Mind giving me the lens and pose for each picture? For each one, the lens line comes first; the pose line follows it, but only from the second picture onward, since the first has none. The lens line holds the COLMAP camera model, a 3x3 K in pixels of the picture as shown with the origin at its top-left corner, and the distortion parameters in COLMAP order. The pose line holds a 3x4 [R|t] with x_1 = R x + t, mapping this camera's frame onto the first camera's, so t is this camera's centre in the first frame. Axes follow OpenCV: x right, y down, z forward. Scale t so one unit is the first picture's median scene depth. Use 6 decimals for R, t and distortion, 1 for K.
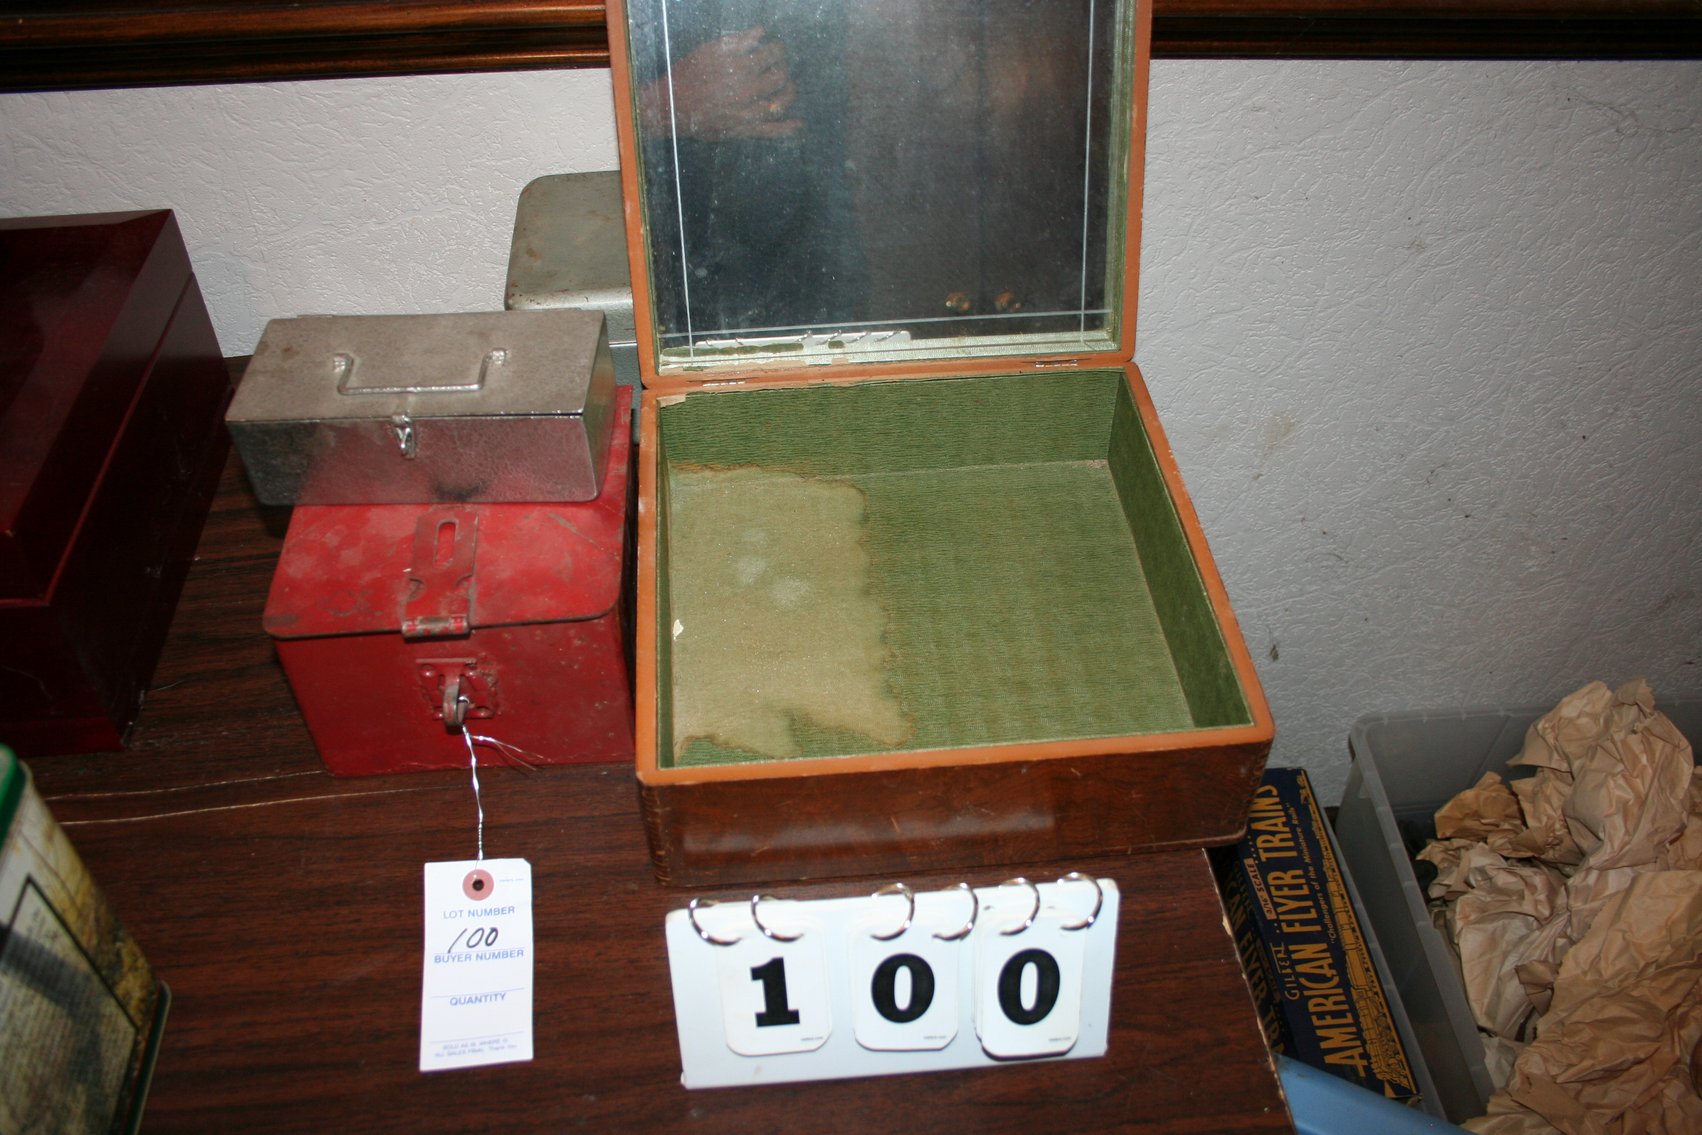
lens RADIAL K [[1576.3, 0, 882.8], [0, 1576.3, 568.9], [0, 0, 1]] dist [-0.173144, 0.173006]
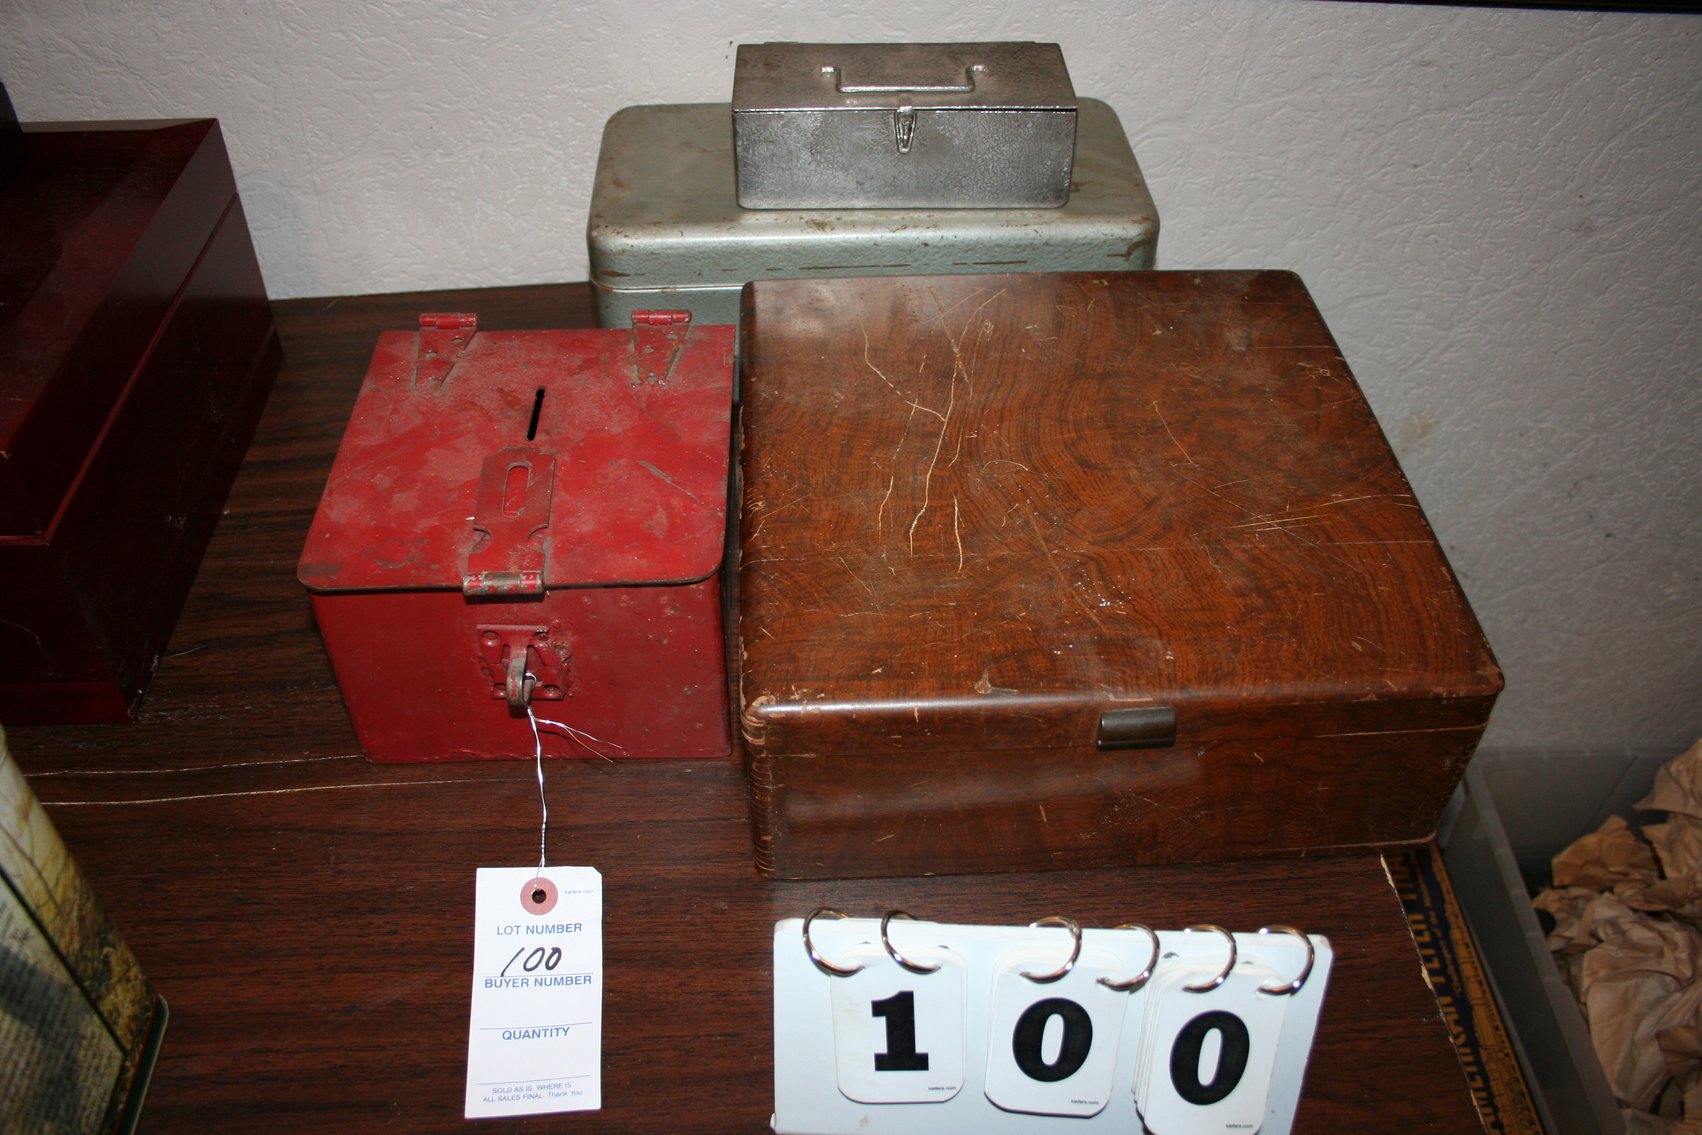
lens RADIAL K [[1576.3, 0, 882.8], [0, 1576.3, 568.9], [0, 0, 1]] dist [-0.173144, 0.173006]
pose [[0.999071, 0.037635, -0.020981, -0.059771], [-0.037987, 0.999140, -0.016627, 0.031470], [0.020337, 0.017408, 0.999642, 0.148502]]
